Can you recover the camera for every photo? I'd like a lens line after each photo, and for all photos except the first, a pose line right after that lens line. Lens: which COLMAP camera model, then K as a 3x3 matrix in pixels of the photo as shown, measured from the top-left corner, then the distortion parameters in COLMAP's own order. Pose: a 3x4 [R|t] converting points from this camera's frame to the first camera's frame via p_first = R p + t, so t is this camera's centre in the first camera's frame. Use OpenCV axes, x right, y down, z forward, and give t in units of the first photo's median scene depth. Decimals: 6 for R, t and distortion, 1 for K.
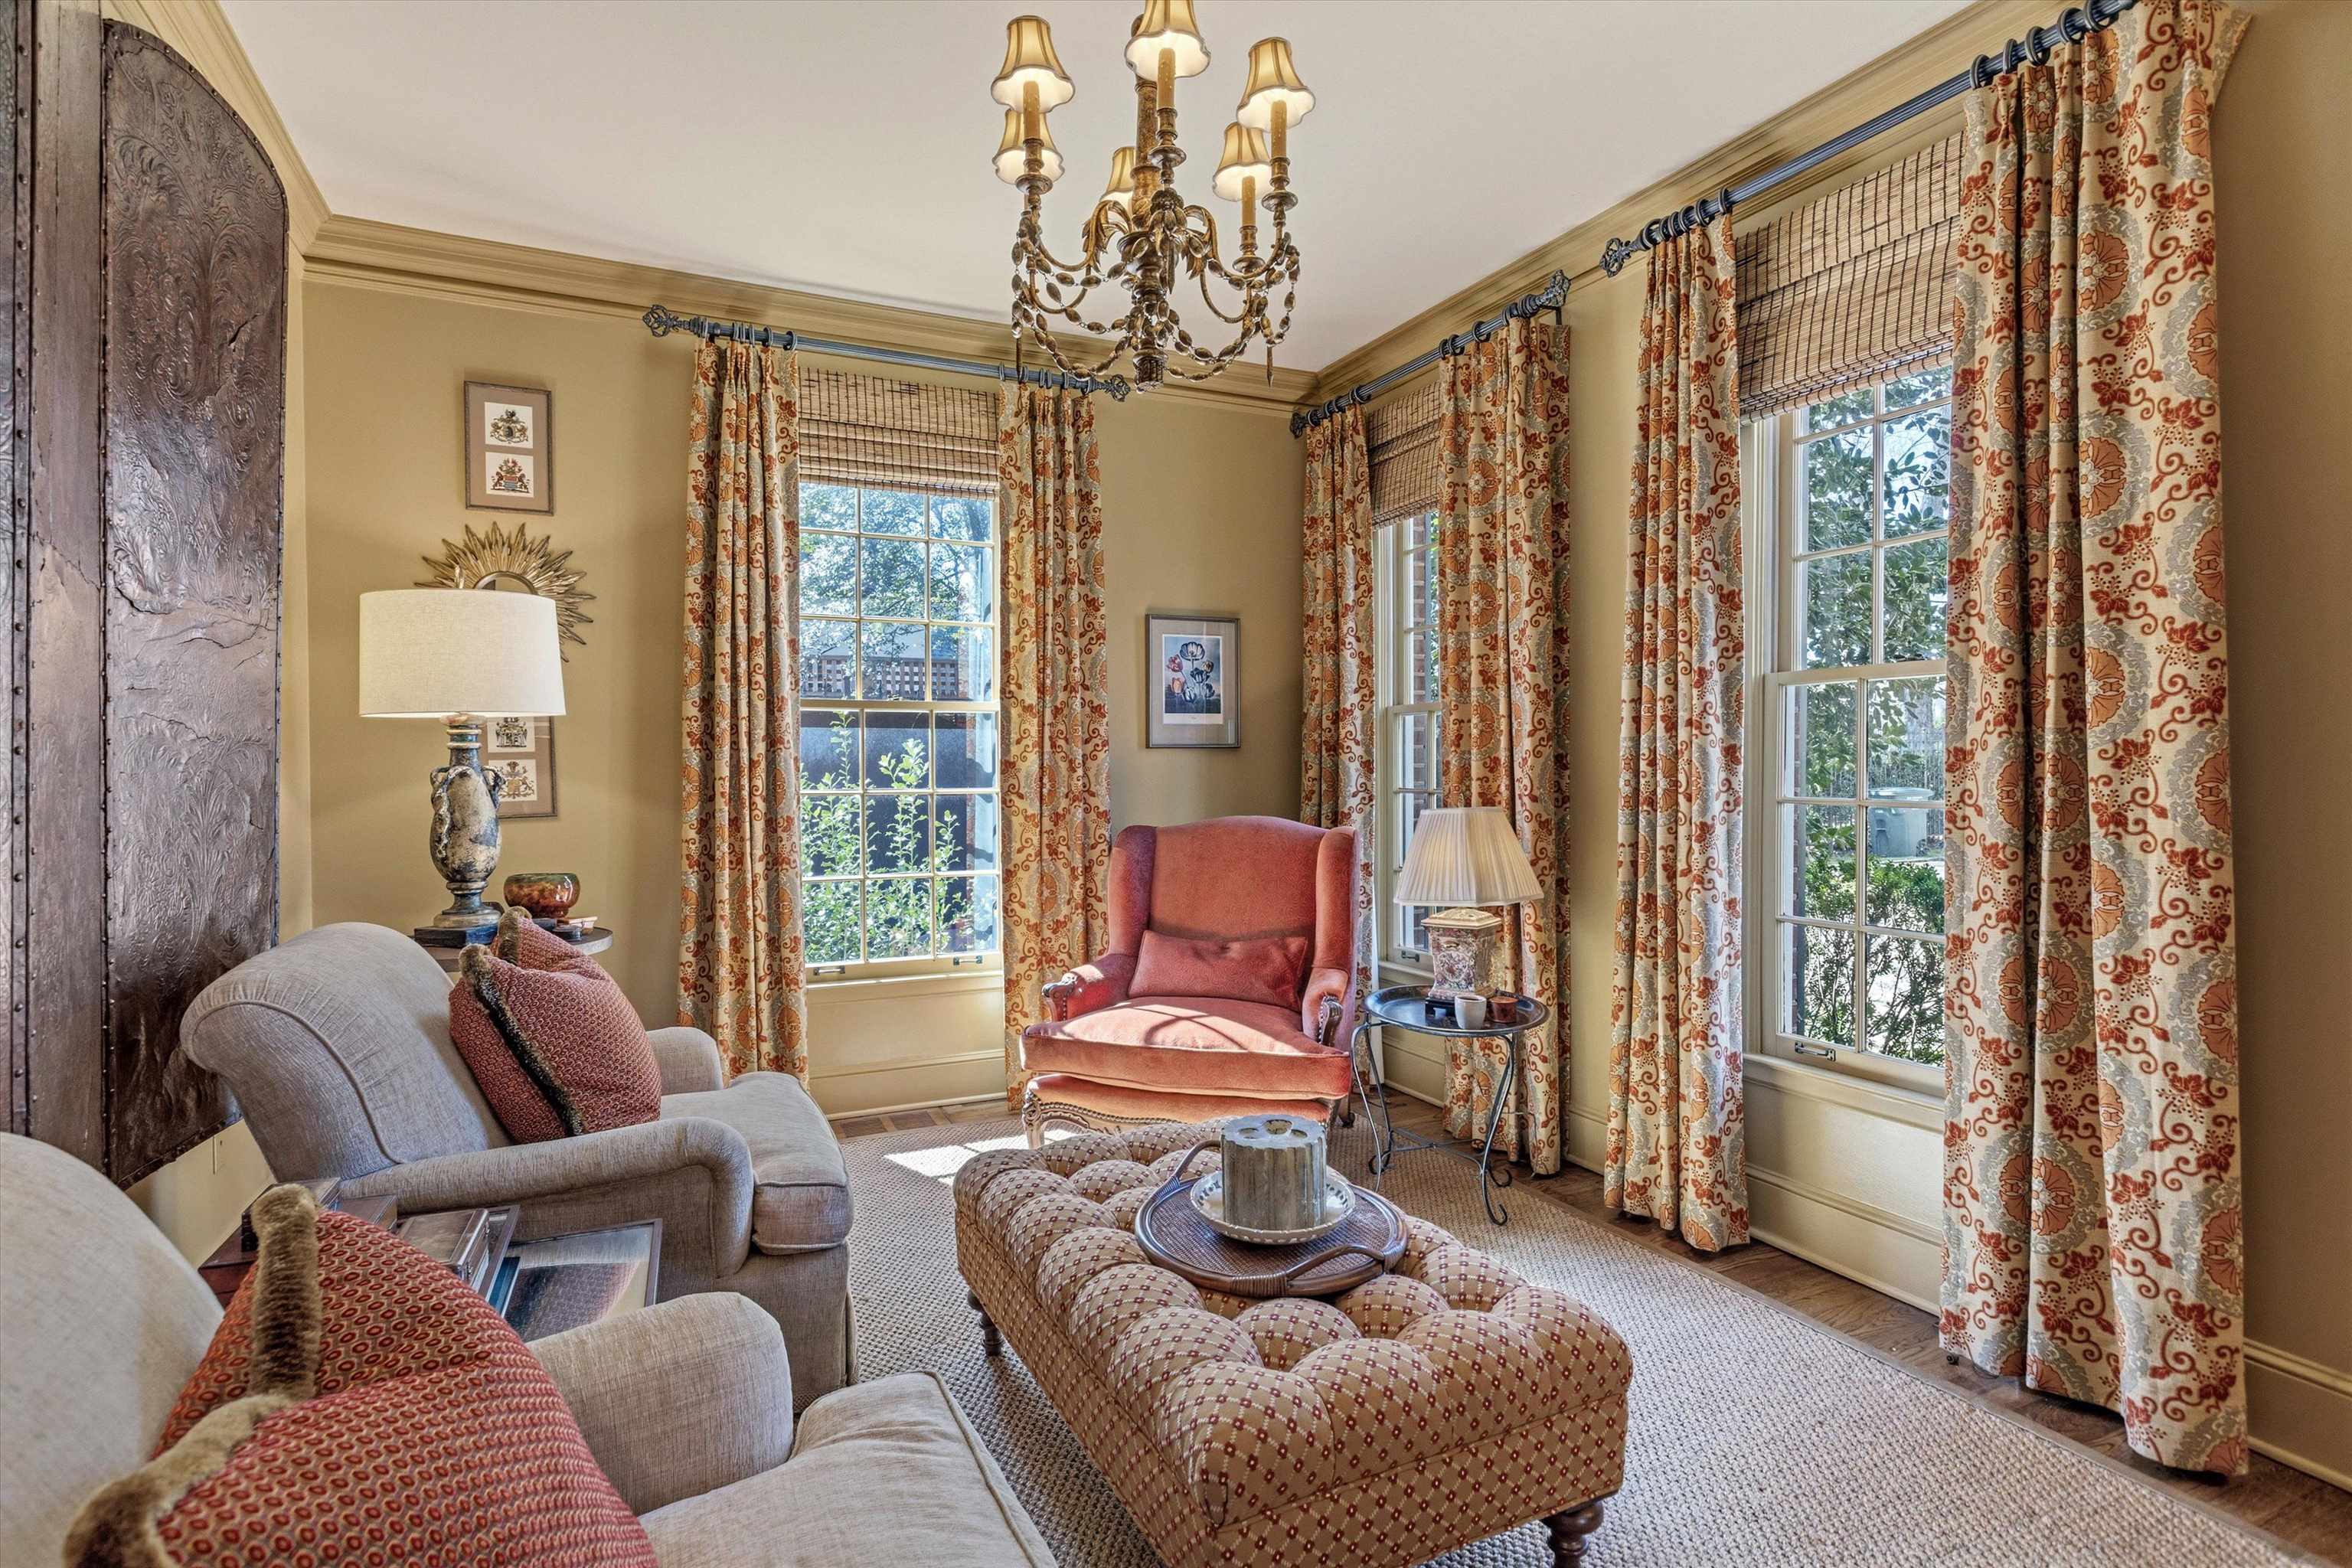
lens RADIAL K [[1155.4, 0, 1165.2], [0, 1155.4, 777.4], [0, 0, 1]] dist [-0.001451, -0.002383]
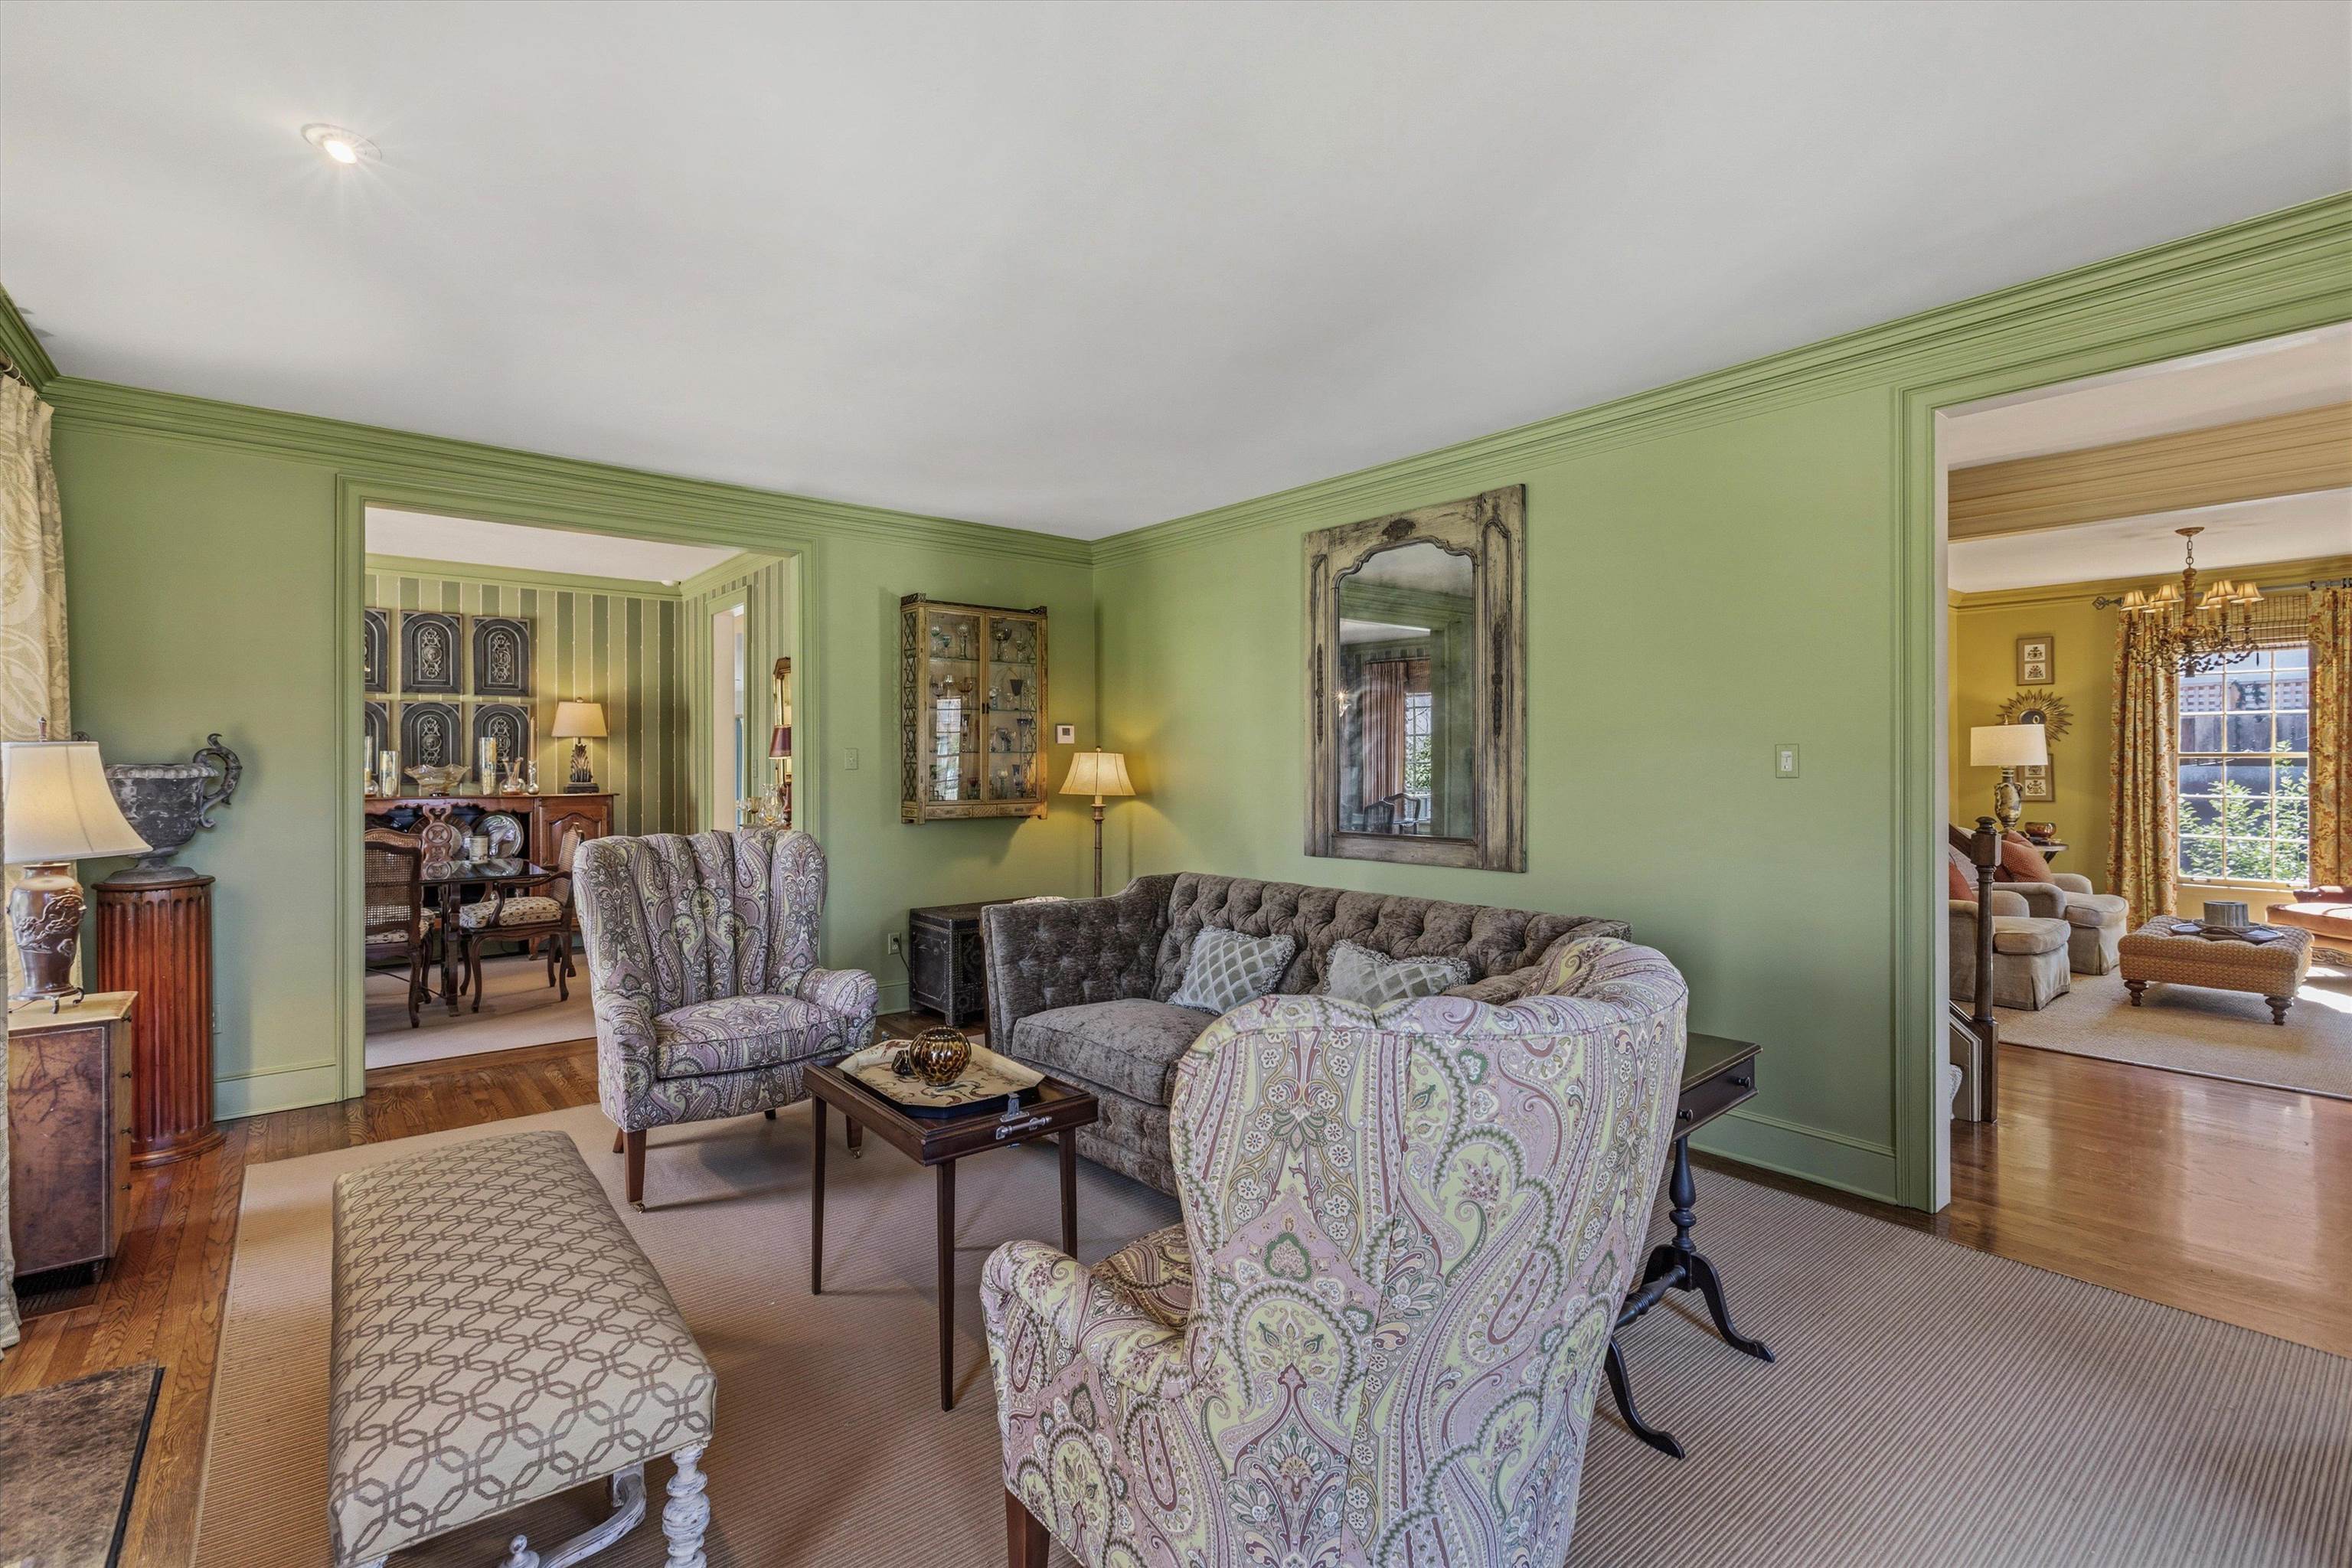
lens RADIAL K [[1058.2, 0, 1158.1], [0, 1058.2, 756.8], [0, 0, 1]] dist [0.001448, -0.000816]
pose [[0.242765, 0.001038, -0.970084, 1.320524], [-0.008660, 0.999962, -0.001097, -0.048179], [0.970046, 0.008668, 0.242765, -1.561493]]
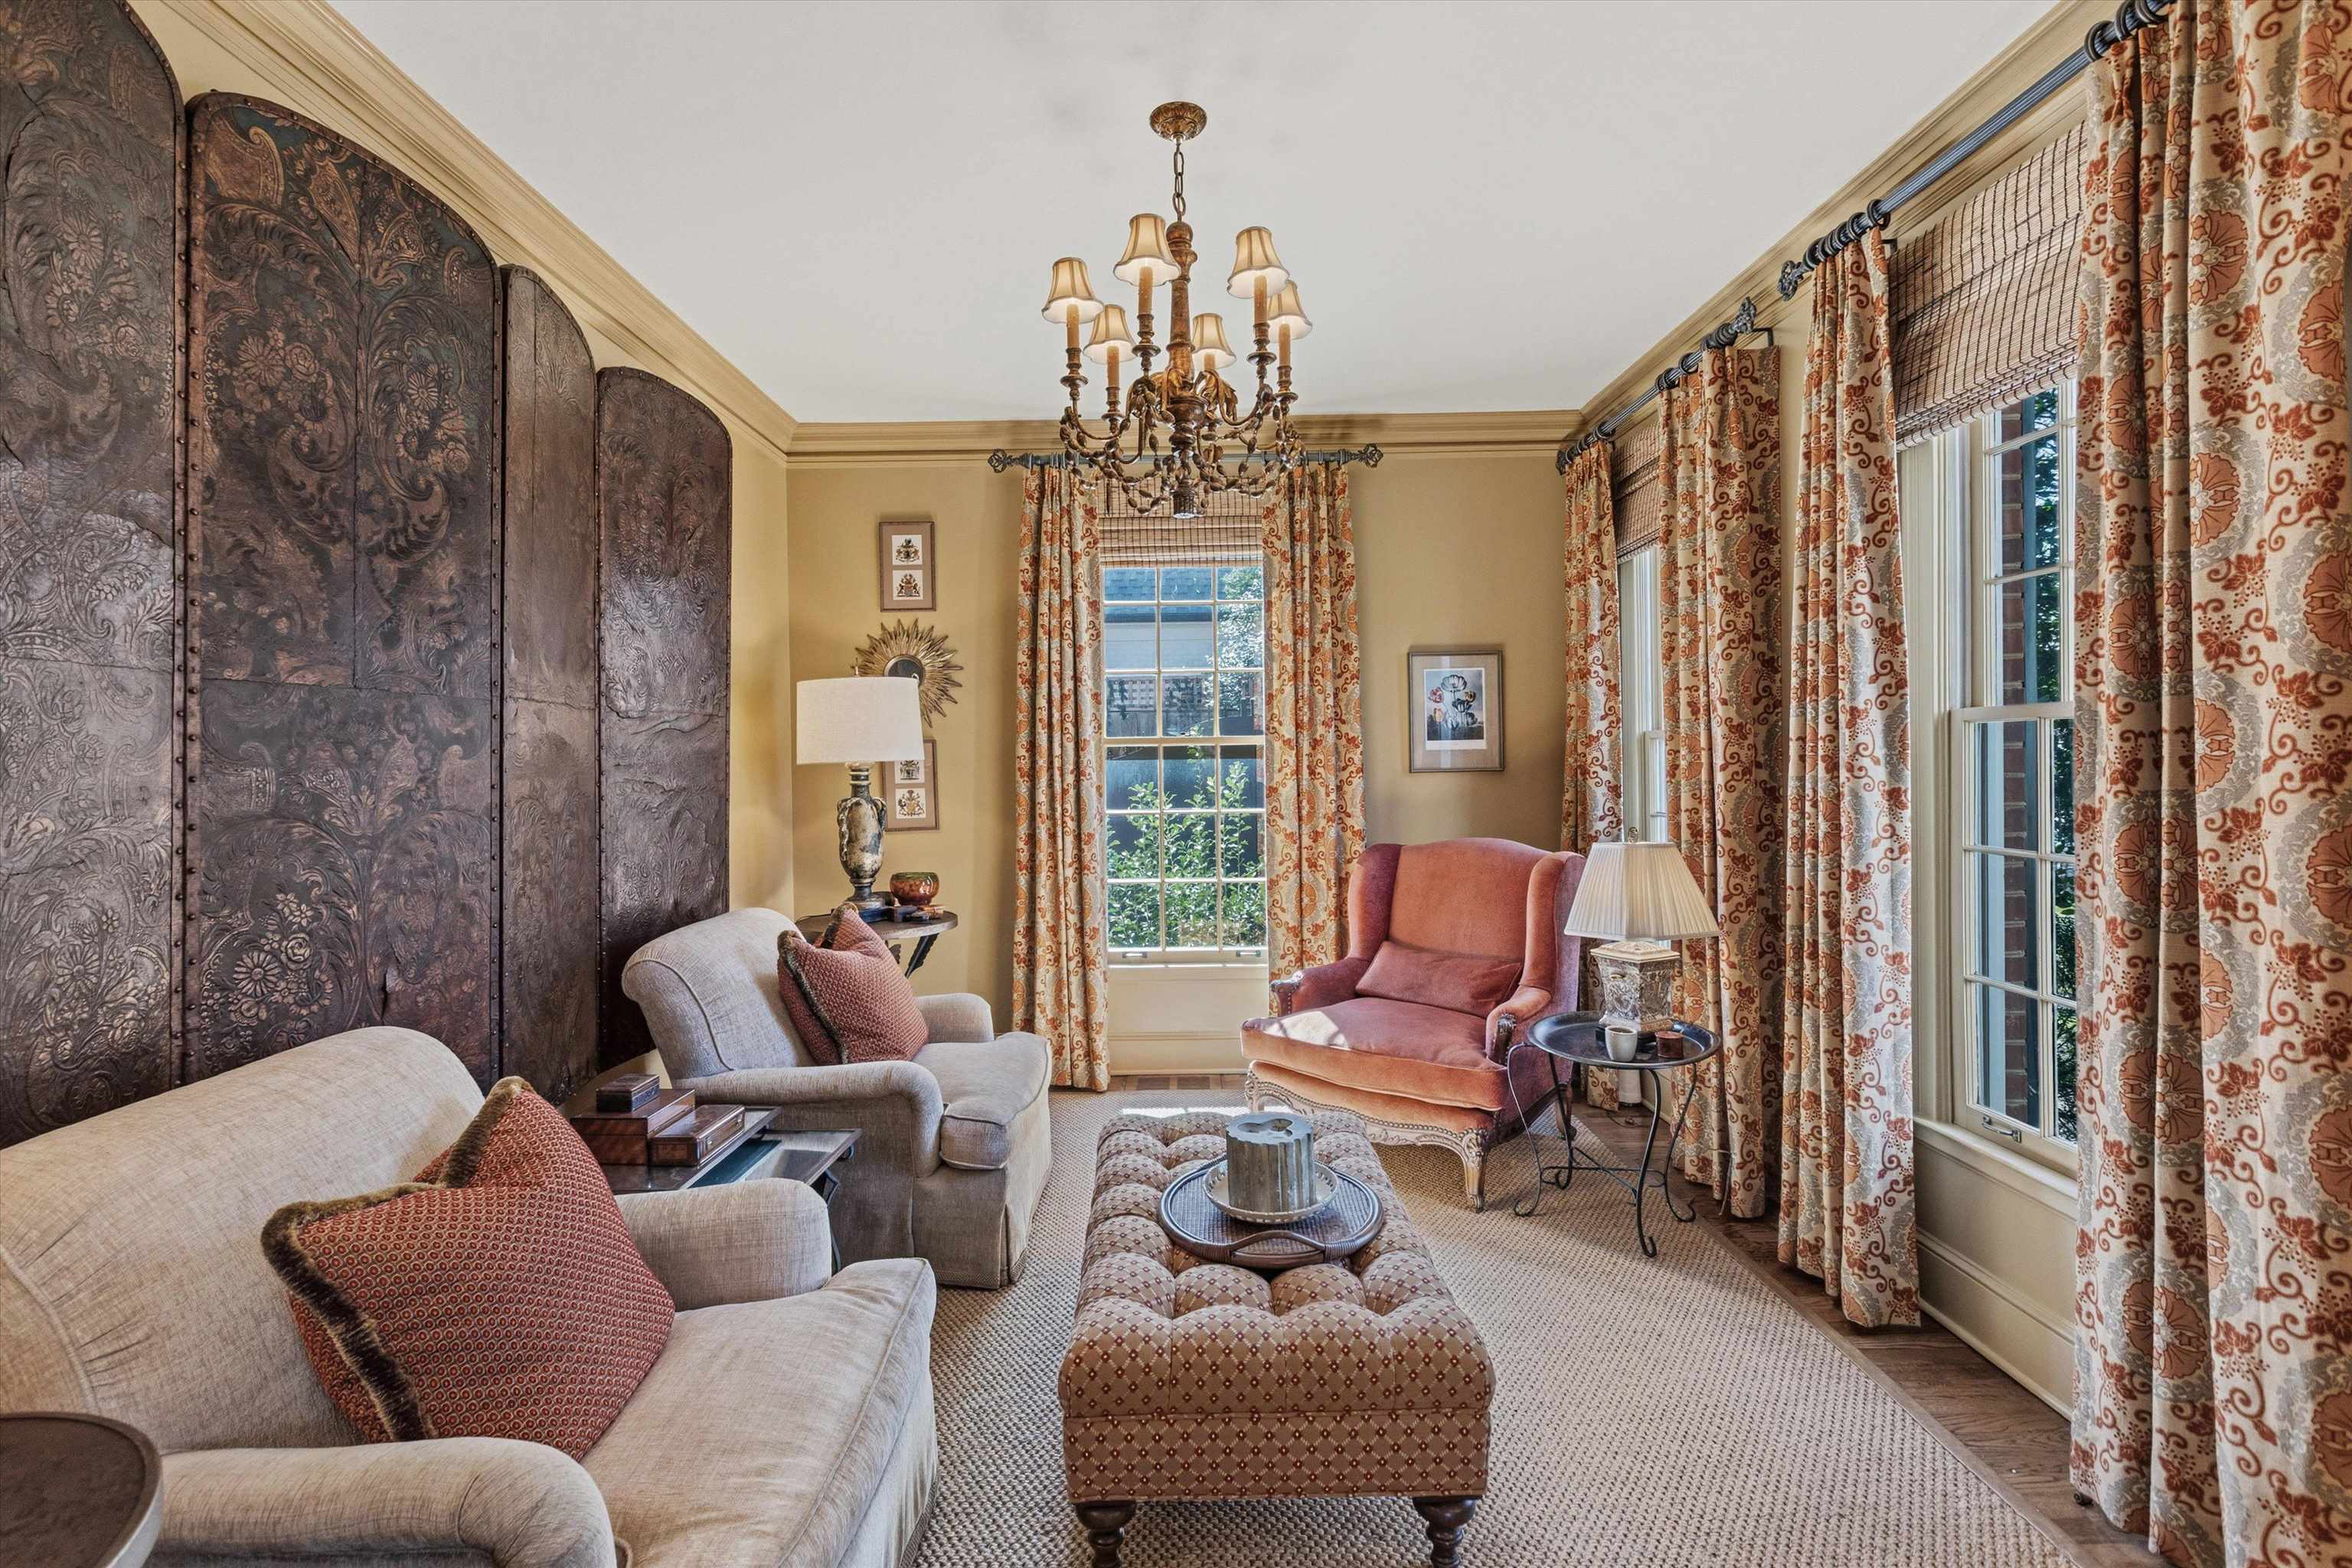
lens RADIAL K [[1058.2, 0, 1168.3], [0, 1058.2, 757.8], [0, 0, 1]] dist [0.001448, -0.000816]
pose [[0.904086, -0.008672, -0.427262, 0.269845], [0.004661, 0.999935, -0.010433, -0.038717], [0.427324, 0.007441, 0.904068, -0.023797]]
